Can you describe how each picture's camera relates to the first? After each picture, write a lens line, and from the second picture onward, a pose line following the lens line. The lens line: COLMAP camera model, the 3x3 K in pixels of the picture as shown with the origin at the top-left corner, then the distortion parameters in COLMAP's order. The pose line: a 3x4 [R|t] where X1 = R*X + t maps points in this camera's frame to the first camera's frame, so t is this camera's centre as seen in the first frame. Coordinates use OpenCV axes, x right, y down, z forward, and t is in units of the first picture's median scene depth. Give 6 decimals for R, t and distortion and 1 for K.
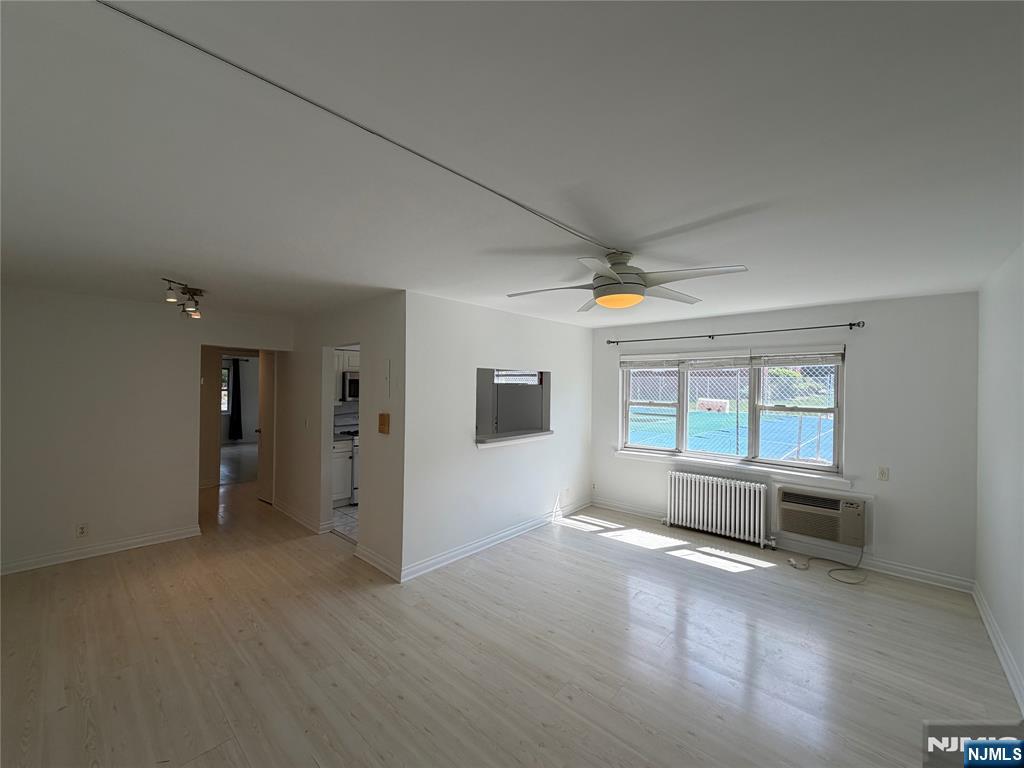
lens RADIAL K [[405.0, 0, 513.4], [0, 405.0, 383.9], [0, 0, 1]] dist [-0.001012, 0.000907]
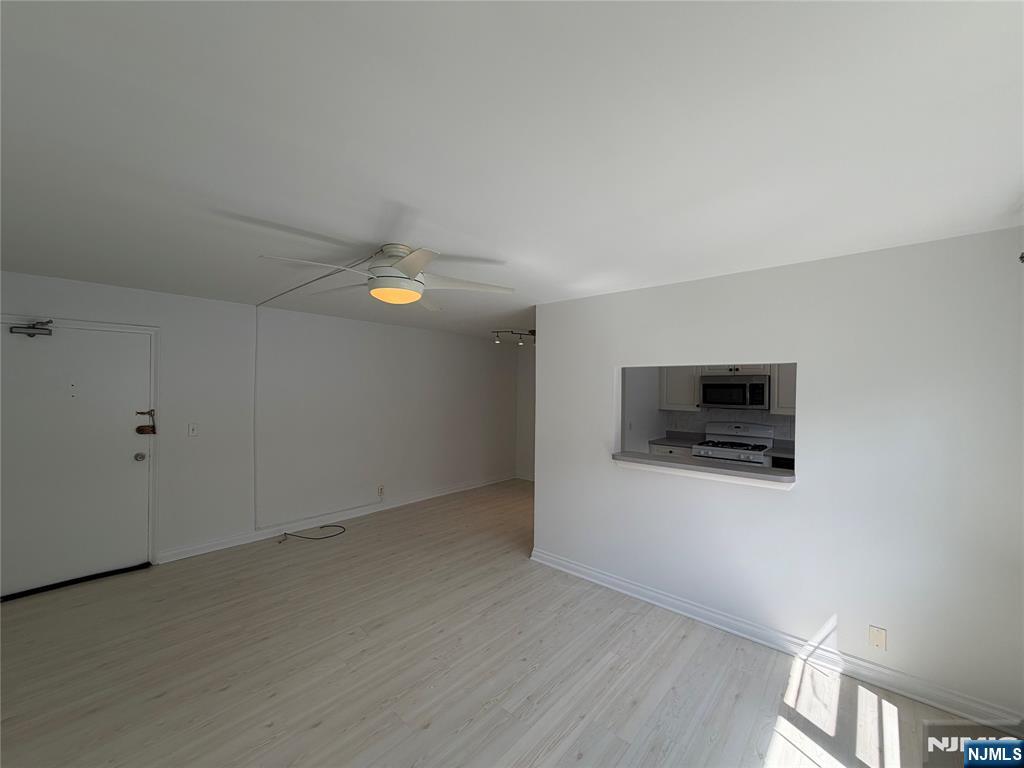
lens RADIAL K [[405.0, 0, 508.1], [0, 405.0, 385.4], [0, 0, 1]] dist [-0.001012, 0.000907]
pose [[0.001846, -0.016558, -0.999861, 0.692972], [-0.000840, 0.999863, -0.016559, 0.010380], [0.999998, 0.000870, 0.001832, 0.726236]]
